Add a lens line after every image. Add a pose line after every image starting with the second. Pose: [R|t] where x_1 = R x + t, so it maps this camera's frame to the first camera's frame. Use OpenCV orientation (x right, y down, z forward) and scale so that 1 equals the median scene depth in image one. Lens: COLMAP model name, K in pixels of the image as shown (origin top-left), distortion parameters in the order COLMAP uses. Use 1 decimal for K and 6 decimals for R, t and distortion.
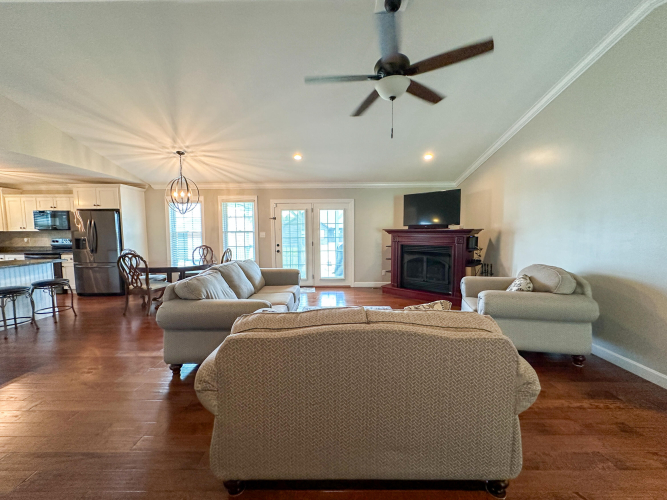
lens RADIAL K [[276.4, 0, 338.4], [0, 276.4, 250.7], [0, 0, 1]] dist [-0.000547, -0.000016]
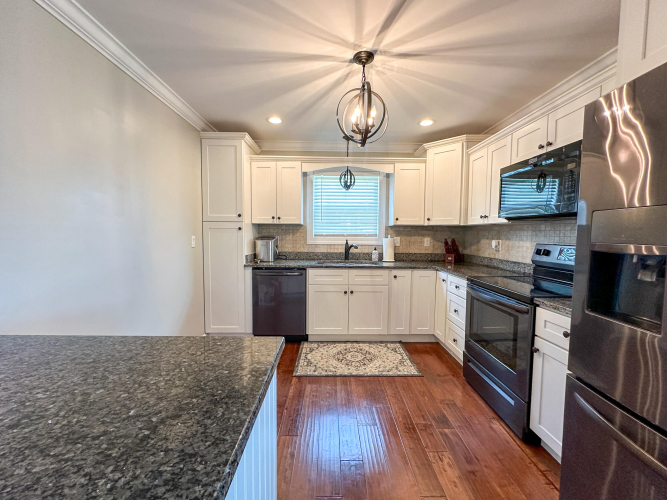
lens RADIAL K [[276.4, 0, 338.4], [0, 276.4, 250.7], [0, 0, 1]] dist [-0.000547, -0.000016]
pose [[0.033134, 0.068096, -0.997128, -0.687243], [-0.086086, 0.994163, 0.065033, -0.036152], [0.995737, 0.083684, 0.038802, 0.731090]]
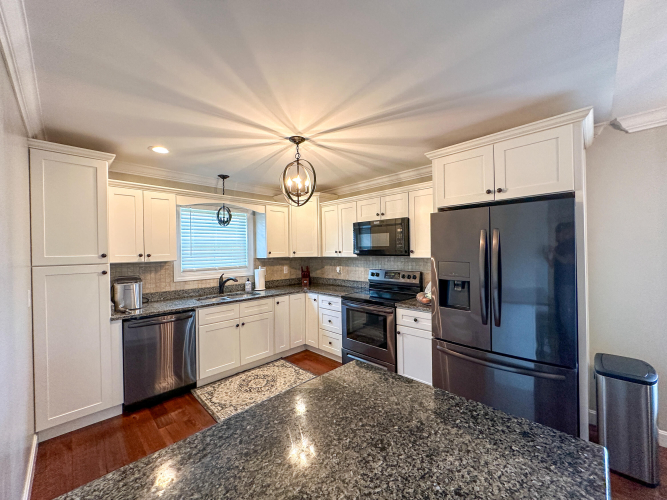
lens RADIAL K [[265.0, 0, 333.5], [0, 265.0, 250.0], [0, 0, 1]] dist [-0.001512, -0.000070]
pose [[0.716394, -0.006738, -0.697663, -0.700760], [-0.040796, 0.997838, -0.051528, -0.052665], [0.696502, 0.065377, 0.714571, 0.539320]]
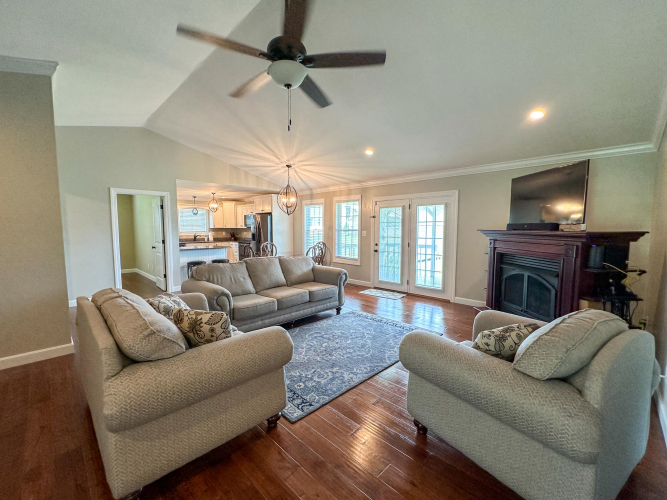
lens RADIAL K [[291.1, 0, 333.5], [0, 291.1, 250.0], [0, 0, 1]] dist [0.000072, -0.000014]
pose [[0.710031, 0.060978, -0.701526, 0.396829], [-0.057029, 0.997951, 0.029023, -0.022479], [0.701858, 0.019400, 0.712053, 0.176216]]
